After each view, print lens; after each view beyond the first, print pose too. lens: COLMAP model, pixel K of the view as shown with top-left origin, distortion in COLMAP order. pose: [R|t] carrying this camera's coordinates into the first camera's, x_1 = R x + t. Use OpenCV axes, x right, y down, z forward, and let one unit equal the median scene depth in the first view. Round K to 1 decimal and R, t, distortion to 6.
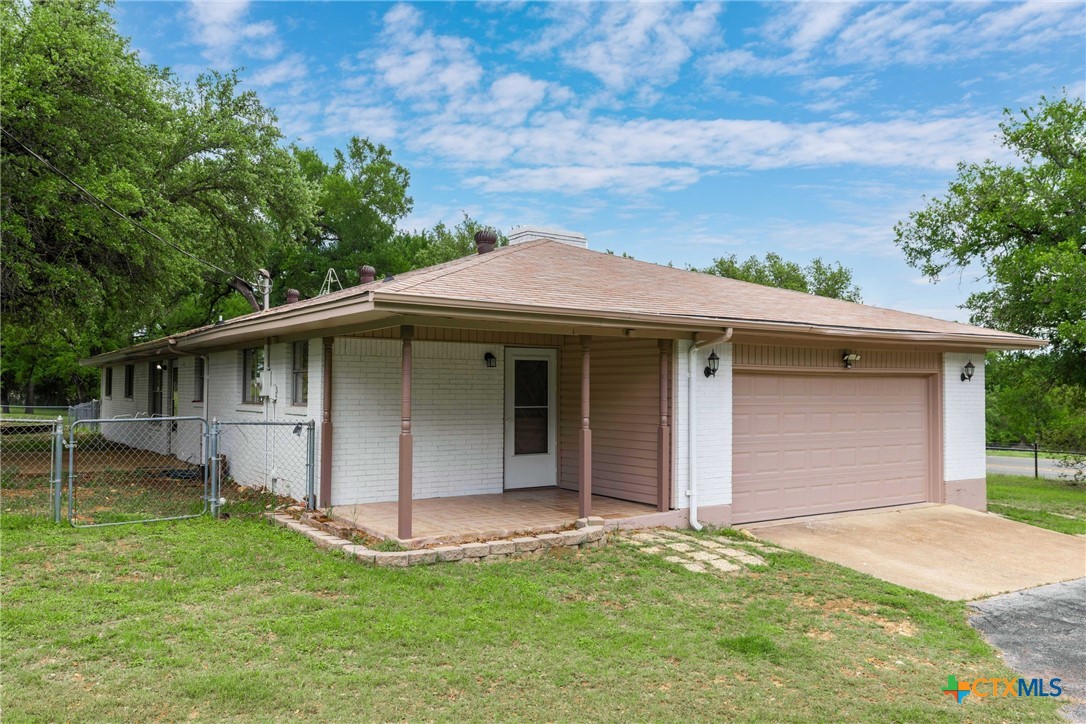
lens RADIAL K [[844.2, 0, 542.4], [0, 844.2, 363.5], [0, 0, 1]] dist [0.003840, 0.002669]
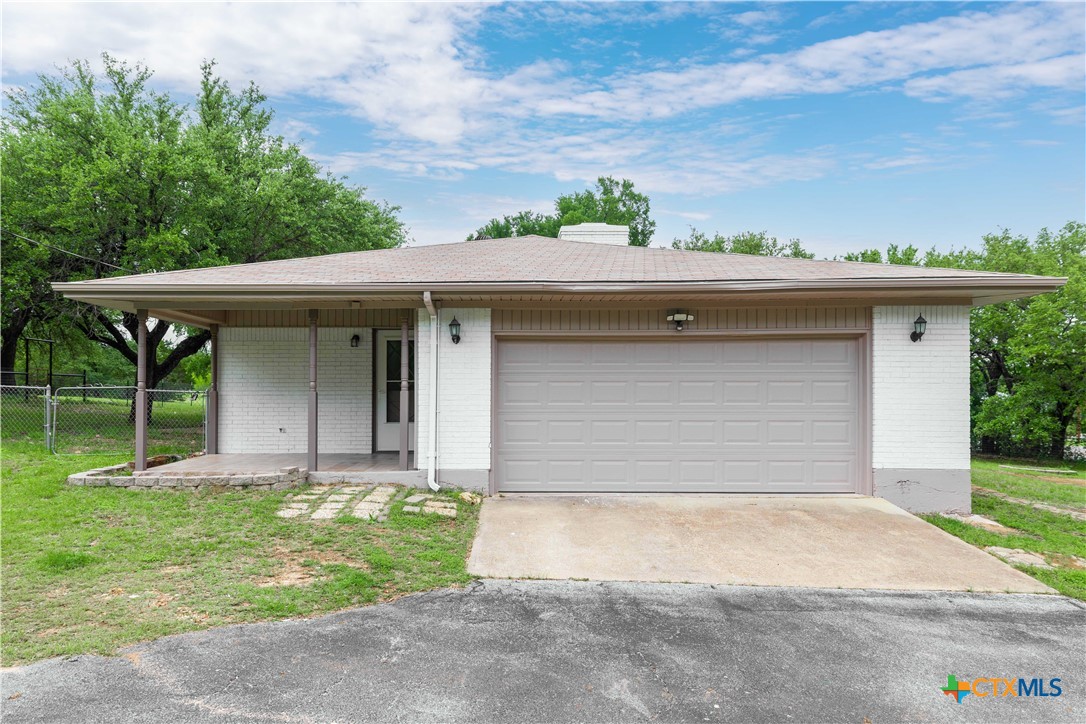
lens RADIAL K [[703.6, 0, 540.5], [0, 703.6, 397.8], [0, 0, 1]] dist [0.008818, 0.000054]
pose [[0.818546, -0.010031, -0.574354, 0.733273], [0.023602, 0.999591, 0.016178, 0.067126], [0.573956, -0.026798, 0.818447, 0.342811]]
